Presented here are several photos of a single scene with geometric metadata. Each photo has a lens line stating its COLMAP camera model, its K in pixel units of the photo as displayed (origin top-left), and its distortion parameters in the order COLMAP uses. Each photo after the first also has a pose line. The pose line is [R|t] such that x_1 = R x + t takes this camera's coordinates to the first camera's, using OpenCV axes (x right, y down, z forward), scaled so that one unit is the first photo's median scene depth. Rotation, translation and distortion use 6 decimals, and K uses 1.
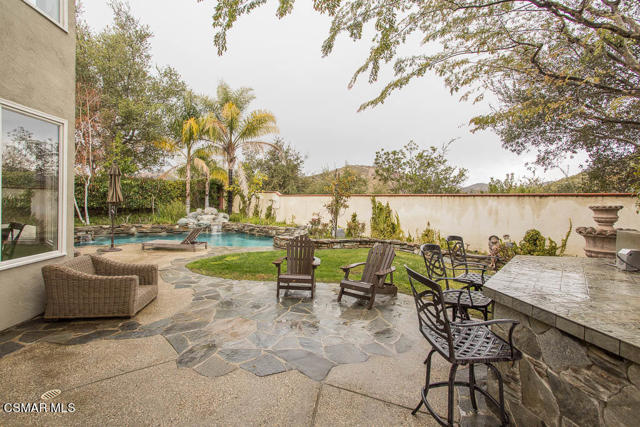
lens RADIAL K [[308.3, 0, 317.0], [0, 308.3, 203.3], [0, 0, 1]] dist [-0.027152, 0.013812]
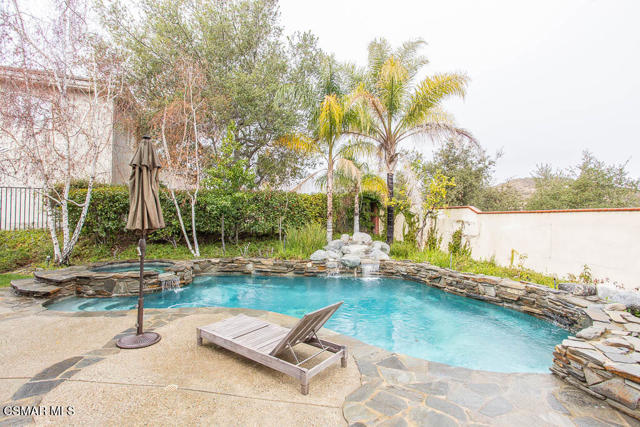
lens RADIAL K [[308.3, 0, 321.7], [0, 308.3, 211.9], [0, 0, 1]] dist [-0.027152, 0.013812]
pose [[0.891977, -0.020173, -0.451630, -0.132191], [0.002647, 0.999220, -0.039406, -0.005984], [0.452073, 0.033954, 0.891335, 0.399893]]
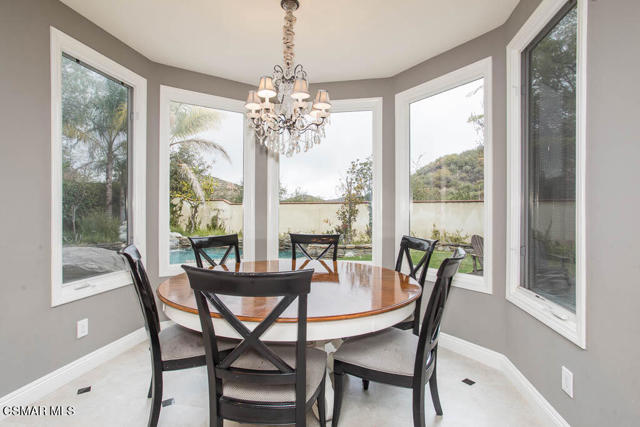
lens RADIAL K [[308.3, 0, 308.5], [0, 308.3, 209.9], [0, 0, 1]] dist [-0.027152, 0.013812]
pose [[0.876058, -0.017696, 0.481882, -0.375456], [0.021616, 0.999763, -0.002584, -0.000188], [-0.481722, 0.012679, 0.876233, 0.117059]]
